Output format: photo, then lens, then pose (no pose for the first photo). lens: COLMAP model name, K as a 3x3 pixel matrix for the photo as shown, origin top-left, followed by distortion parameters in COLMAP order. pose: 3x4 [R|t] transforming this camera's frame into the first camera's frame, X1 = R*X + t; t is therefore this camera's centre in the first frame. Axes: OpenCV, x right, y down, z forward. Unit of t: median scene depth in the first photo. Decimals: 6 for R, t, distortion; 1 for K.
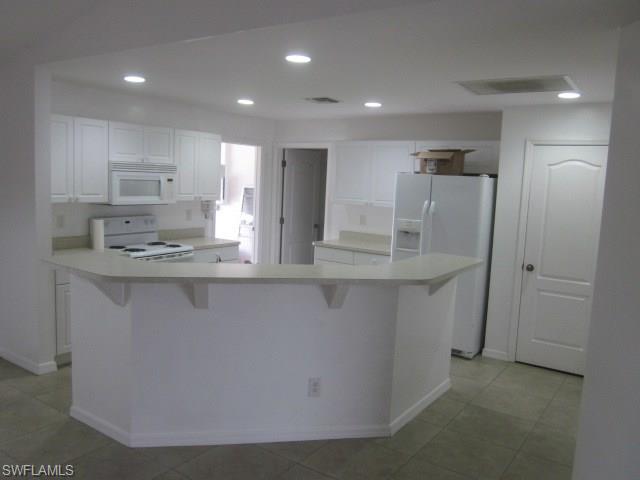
lens RADIAL K [[535.2, 0, 322.4], [0, 535.2, 241.4], [0, 0, 1]] dist [-0.035460, 0.003844]
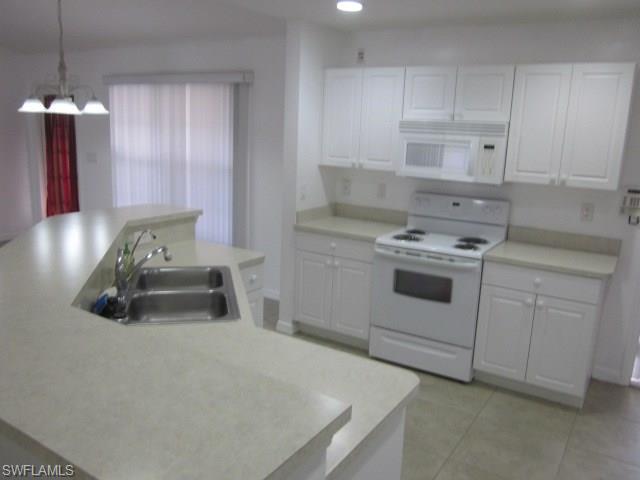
lens RADIAL K [[535.2, 0, 322.4], [0, 535.2, 241.4], [0, 0, 1]] dist [-0.035460, 0.003844]
pose [[0.040592, 0.170343, -0.984548, 0.378066], [-0.154118, 0.974636, 0.162274, -0.080702], [0.987218, 0.145150, 0.065816, 0.811629]]
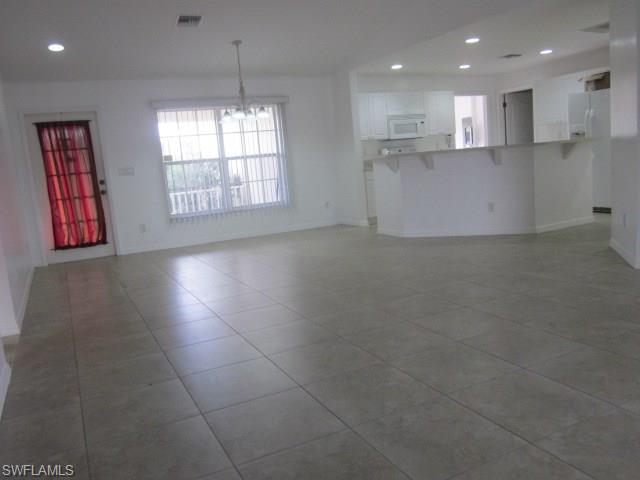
lens RADIAL K [[535.2, 0, 322.4], [0, 535.2, 241.4], [0, 0, 1]] dist [-0.035460, 0.003844]
pose [[0.866309, -0.043676, -0.497594, 0.272025], [0.067551, 0.997263, 0.030071, 0.194540], [0.494919, -0.059664, 0.866888, -0.659963]]
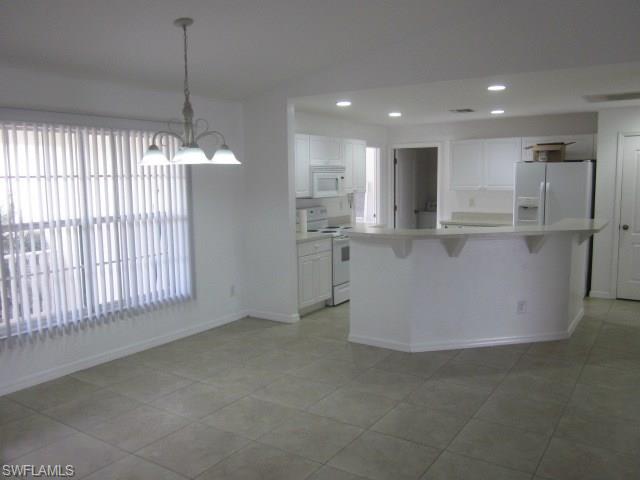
lens RADIAL K [[535.2, 0, 322.4], [0, 535.2, 241.4], [0, 0, 1]] dist [-0.035460, 0.003844]
pose [[0.998148, -0.058803, 0.015575, -0.380730], [0.058744, 0.998264, 0.004175, 0.032776], [-0.015794, -0.003252, 0.999870, -0.314333]]
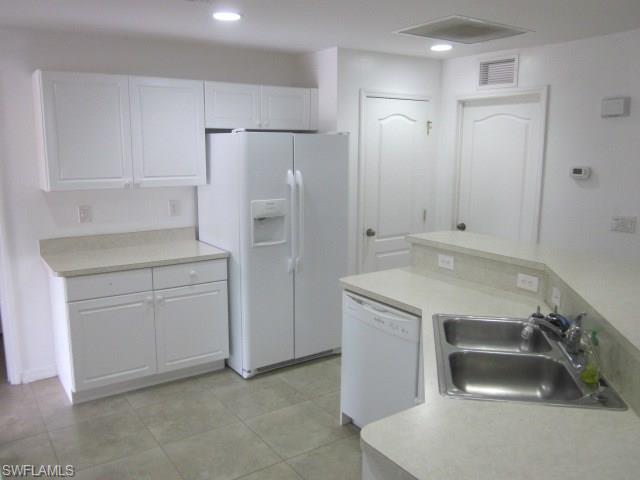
lens RADIAL K [[535.2, 0, 322.4], [0, 535.2, 241.4], [0, 0, 1]] dist [-0.035460, 0.003844]
pose [[0.349957, -0.208514, 0.913264, -0.464170], [0.120405, 0.976838, 0.176891, -0.104014], [-0.928996, 0.048058, 0.366957, 0.701092]]
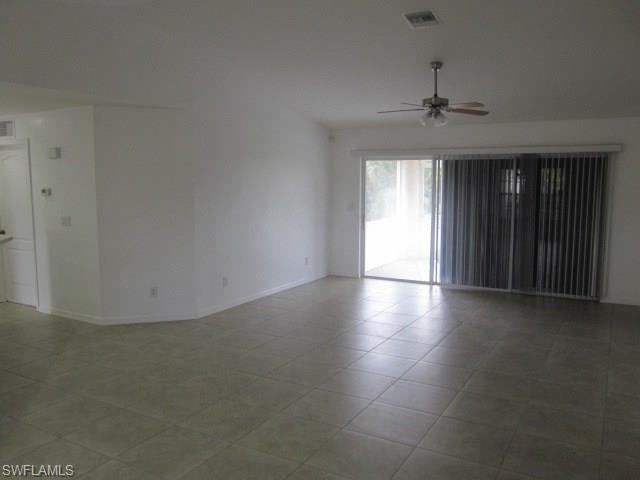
lens RADIAL K [[535.2, 0, 322.4], [0, 535.2, 241.4], [0, 0, 1]] dist [-0.035460, 0.003844]
pose [[-0.090404, -0.167003, 0.981803, -0.908400], [0.112478, 0.977820, 0.176682, -0.056202], [-0.989533, 0.126404, -0.069615, 0.110702]]
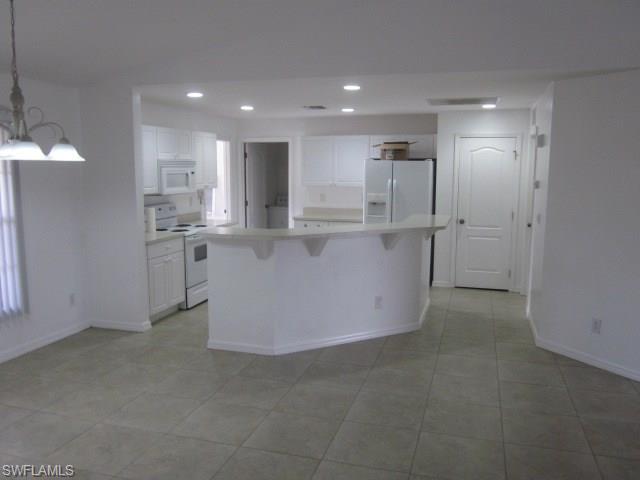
lens RADIAL K [[535.2, 0, 322.4], [0, 535.2, 241.4], [0, 0, 1]] dist [-0.035460, 0.003844]
pose [[0.949574, -0.082830, 0.302404, -0.405276], [0.073834, 0.996424, 0.041081, 0.014345], [-0.304725, -0.016682, 0.952294, -0.273702]]
